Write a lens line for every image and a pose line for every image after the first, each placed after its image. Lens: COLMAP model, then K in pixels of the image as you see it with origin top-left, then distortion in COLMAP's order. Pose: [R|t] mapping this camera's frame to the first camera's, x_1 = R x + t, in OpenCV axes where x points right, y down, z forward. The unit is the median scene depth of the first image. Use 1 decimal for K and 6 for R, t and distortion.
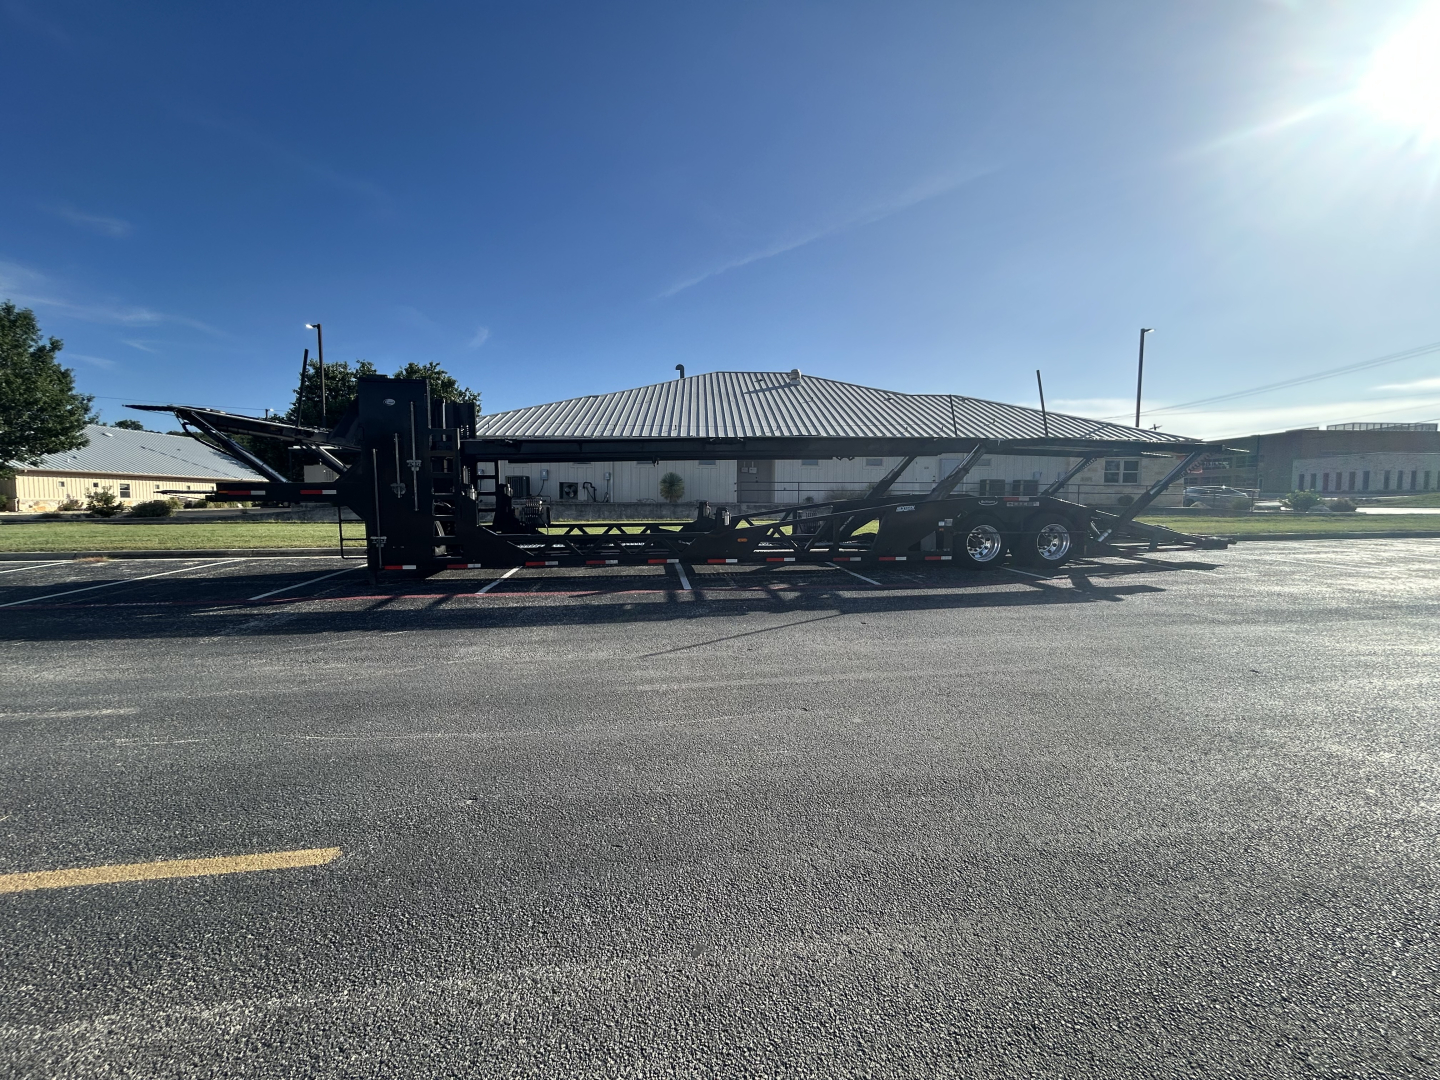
lens RADIAL K [[586.6, 0, 720.2], [0, 586.6, 530.5], [0, 0, 1]] dist [0.000440, 0.000600]
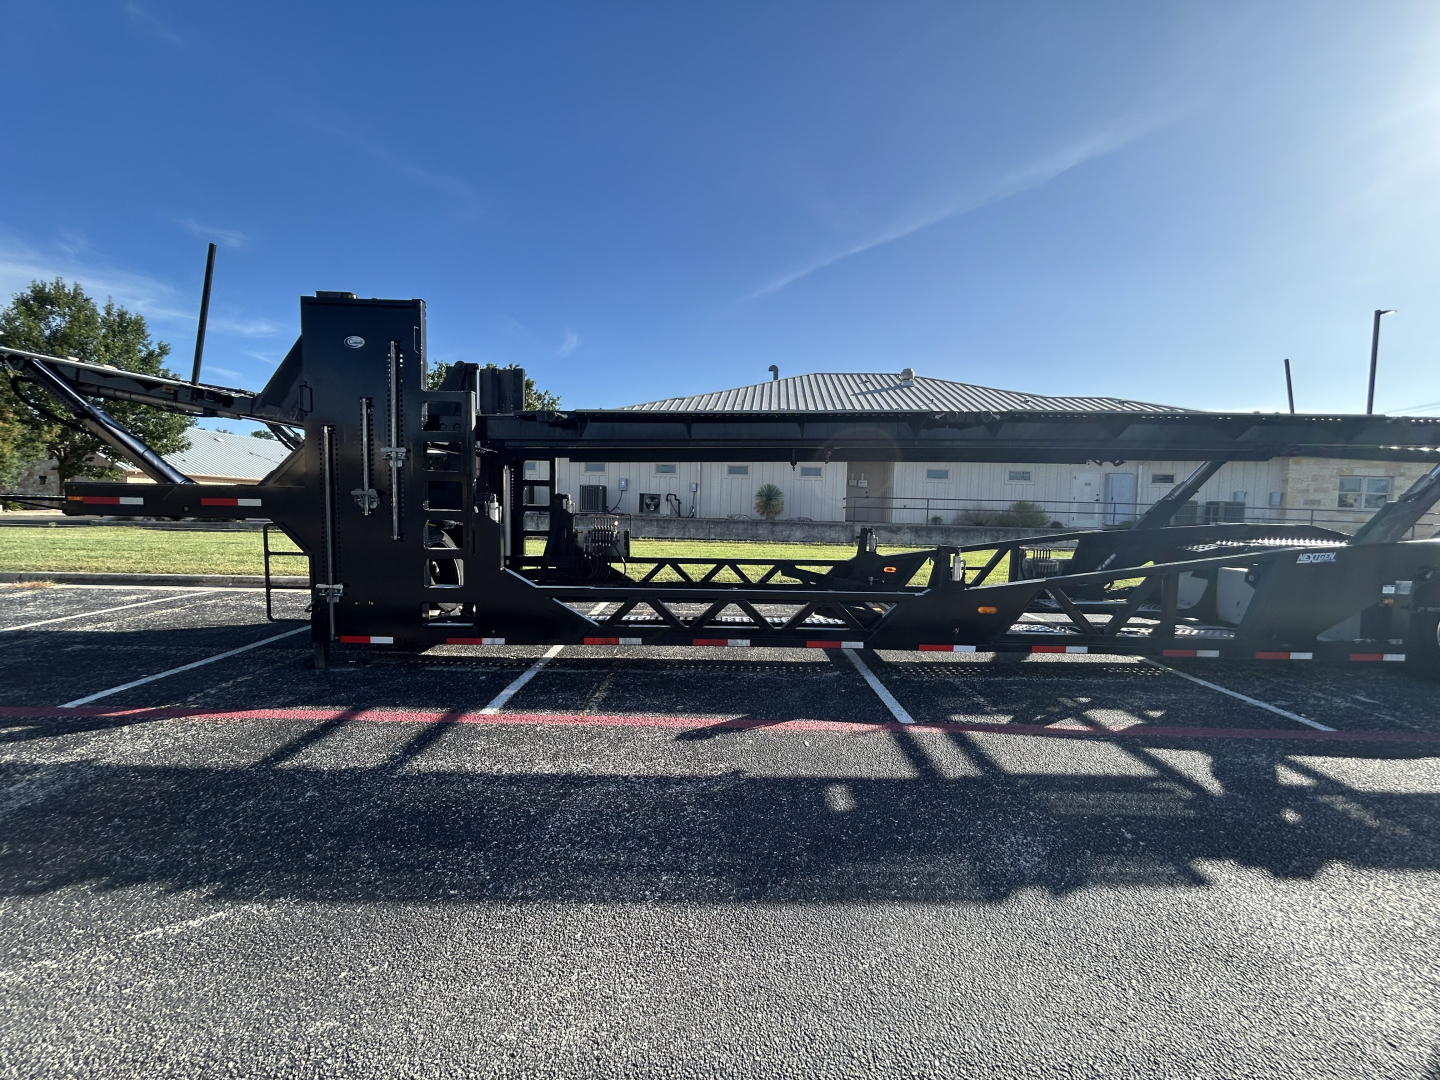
lens RADIAL K [[586.6, 0, 720.2], [0, 586.6, 530.5], [0, 0, 1]] dist [0.000440, 0.000600]
pose [[0.991847, 0.027117, -0.124518, -0.046150], [-0.029955, 0.999331, -0.020977, -0.012519], [0.123866, 0.024536, 0.991996, 0.154803]]
